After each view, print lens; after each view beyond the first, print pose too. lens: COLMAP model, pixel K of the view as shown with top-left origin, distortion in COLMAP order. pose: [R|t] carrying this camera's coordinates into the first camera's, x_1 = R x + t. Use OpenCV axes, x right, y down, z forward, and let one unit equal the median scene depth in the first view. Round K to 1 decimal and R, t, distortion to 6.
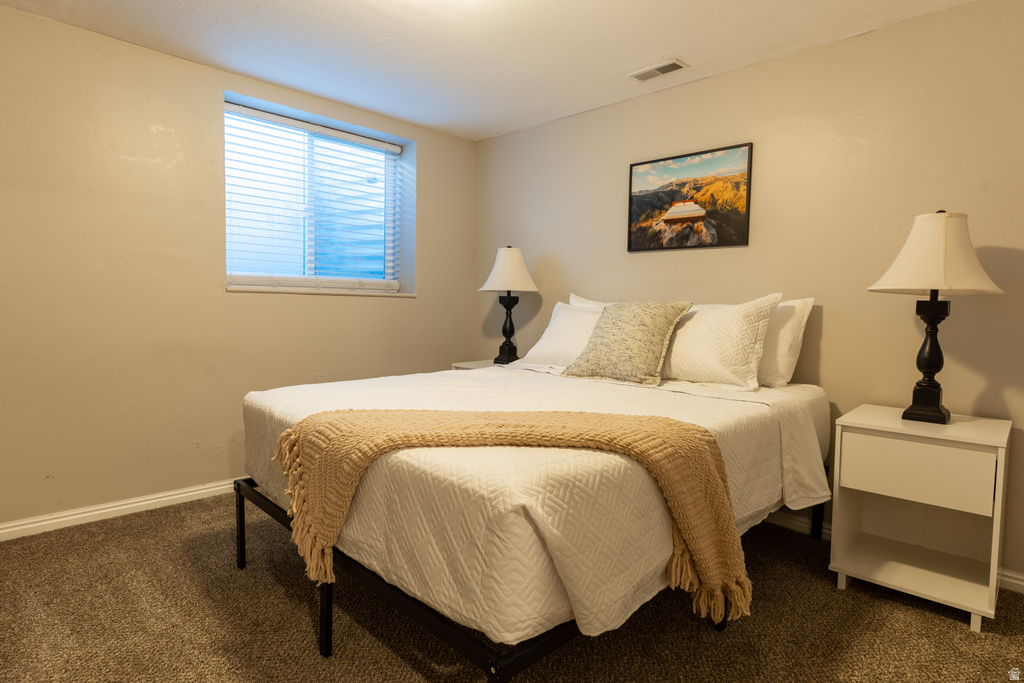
lens RADIAL K [[559.5, 0, 510.6], [0, 559.5, 339.7], [0, 0, 1]] dist [-0.002903, 0.001249]
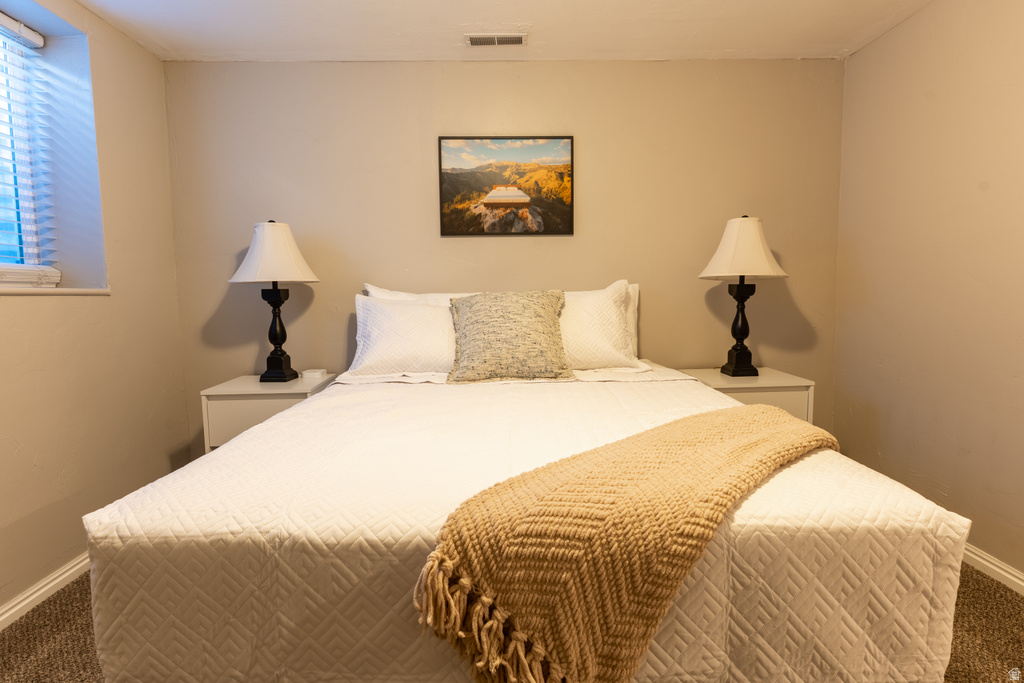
lens RADIAL K [[559.5, 0, 514.1], [0, 559.5, 340.0], [0, 0, 1]] dist [-0.002903, 0.001249]
pose [[0.692270, -0.089589, 0.716056, -0.399271], [0.073103, 0.995866, 0.053922, -0.034373], [-0.717926, 0.015017, 0.695957, 0.330058]]
